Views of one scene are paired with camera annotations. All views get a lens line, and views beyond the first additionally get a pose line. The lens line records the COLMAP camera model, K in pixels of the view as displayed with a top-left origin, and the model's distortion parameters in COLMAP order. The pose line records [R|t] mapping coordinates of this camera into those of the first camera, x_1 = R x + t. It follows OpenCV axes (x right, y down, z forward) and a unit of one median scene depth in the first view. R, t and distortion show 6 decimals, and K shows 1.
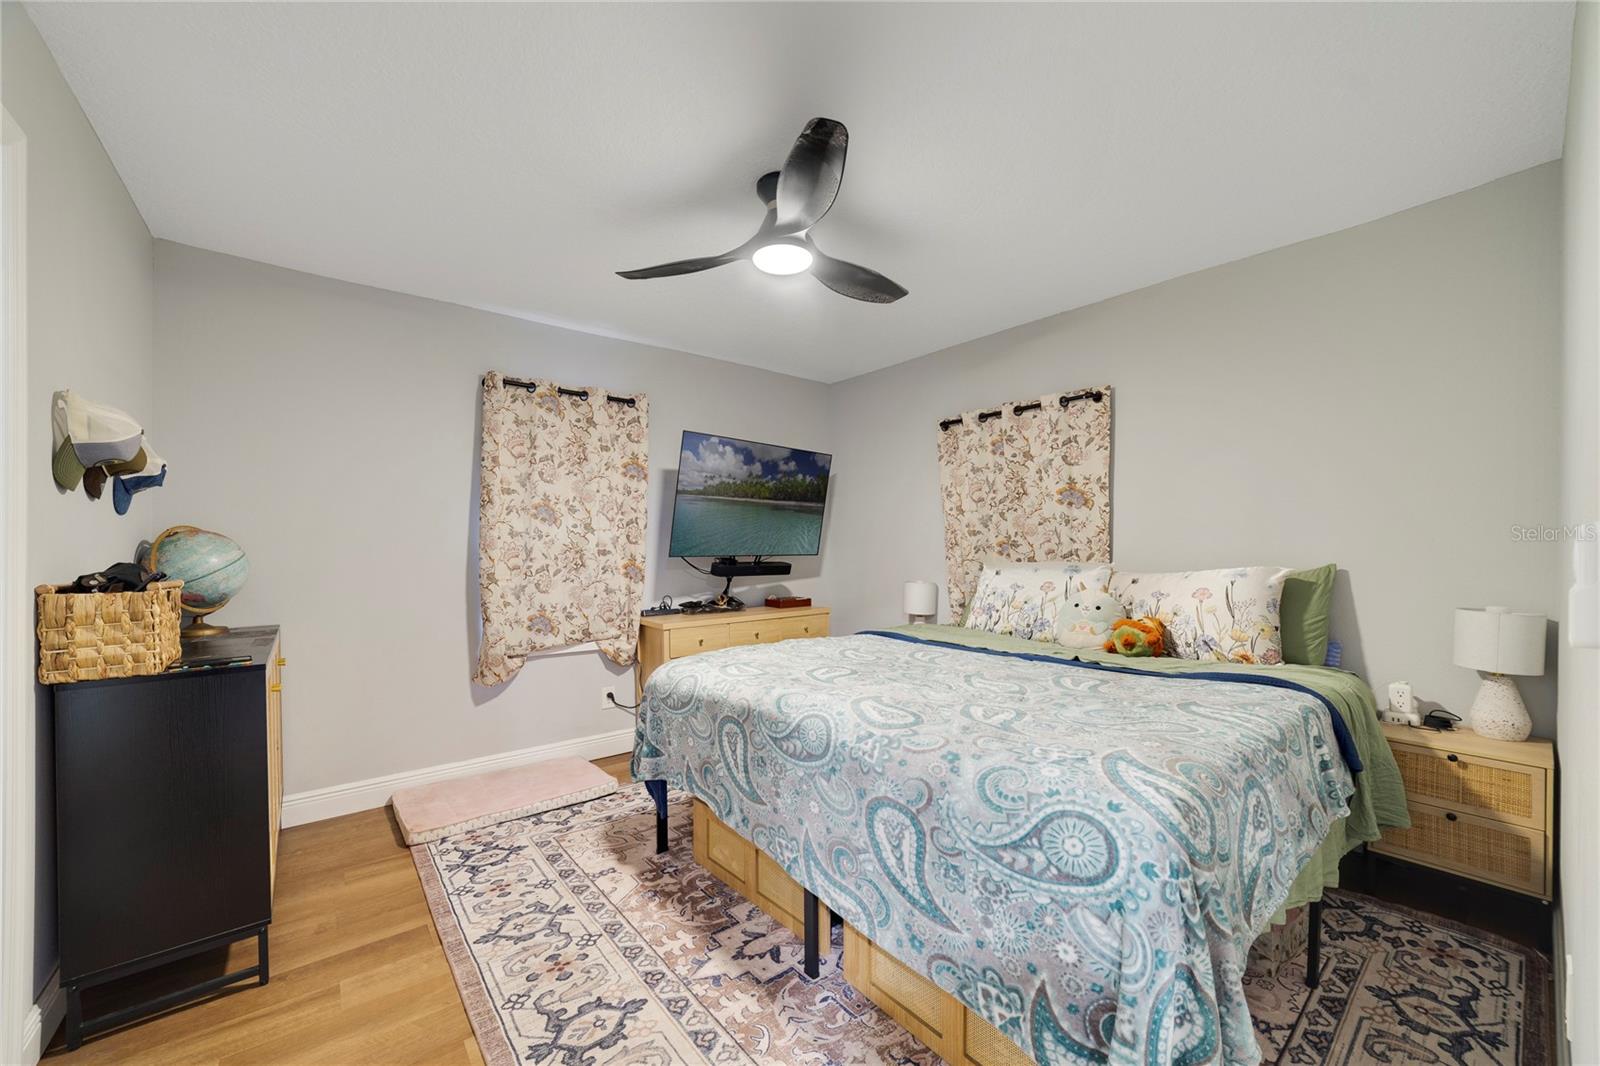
lens RADIAL K [[617.1, 0, 803.9], [0, 617.1, 540.8], [0, 0, 1]] dist [-0.012770, 0.002027]
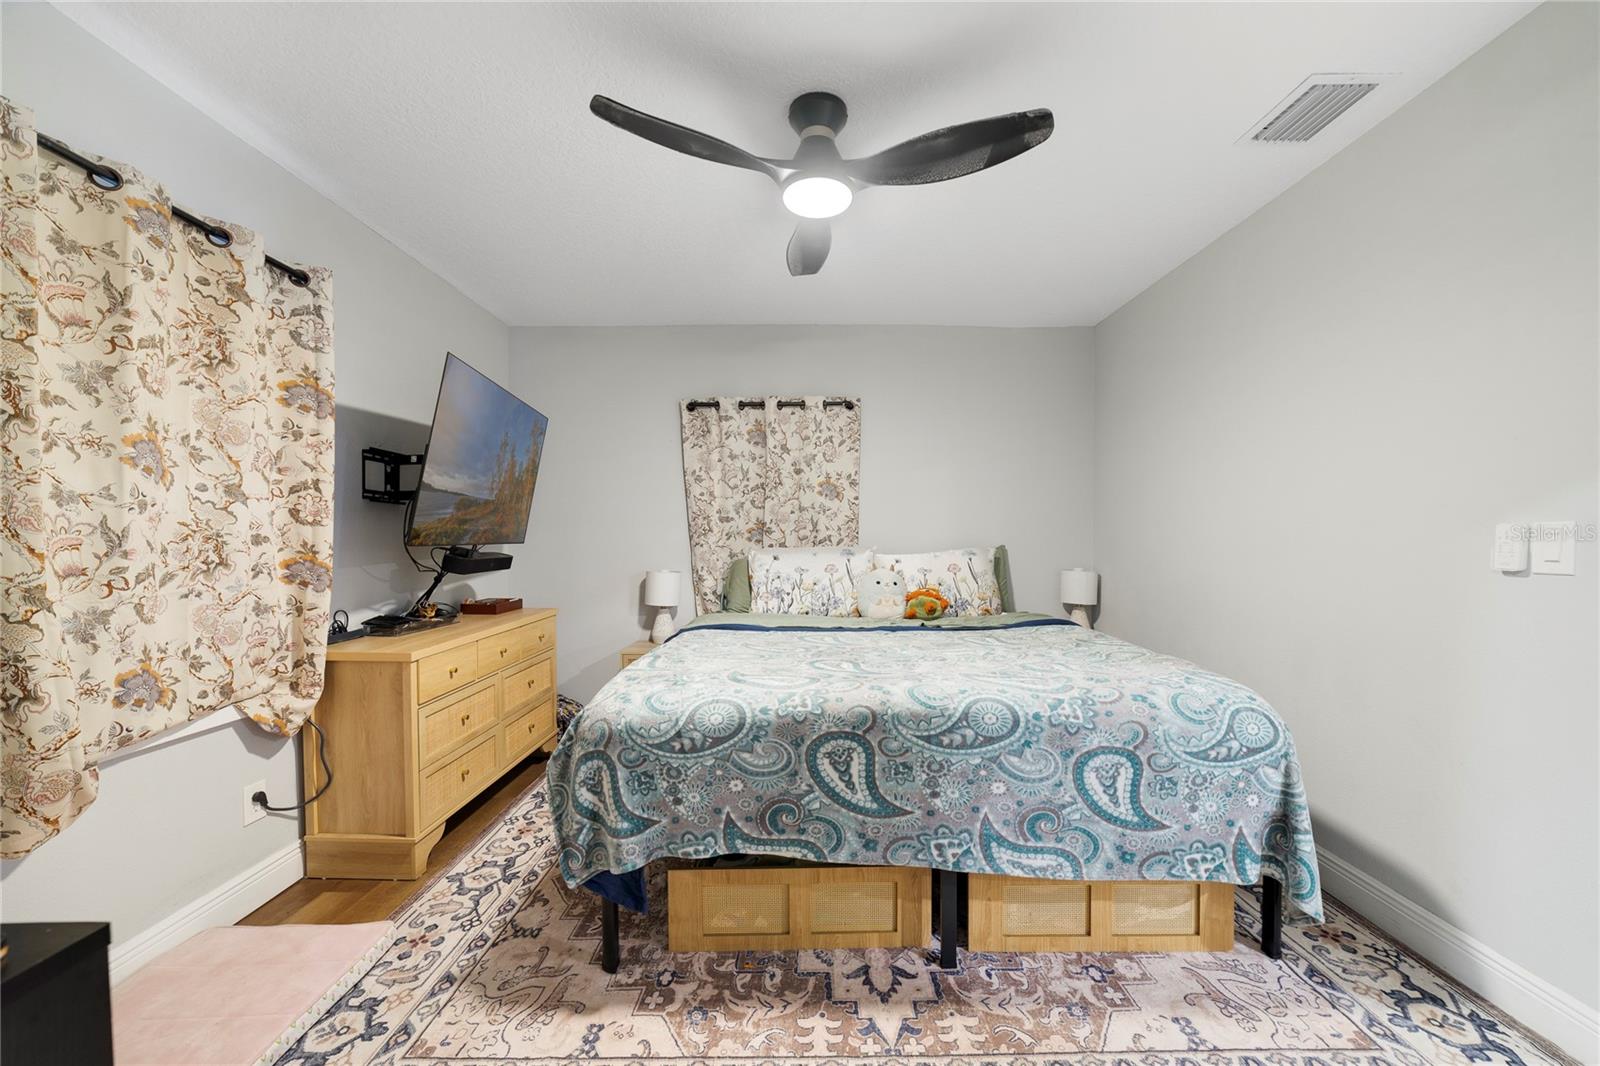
lens RADIAL K [[617.1, 0, 805.4], [0, 617.1, 543.3], [0, 0, 1]] dist [-0.012770, 0.002027]
pose [[0.630400, -0.006300, 0.776245, -0.561922], [-0.009986, 0.999819, 0.016224, 0.011419], [-0.776207, -0.017979, 0.630222, 0.361963]]
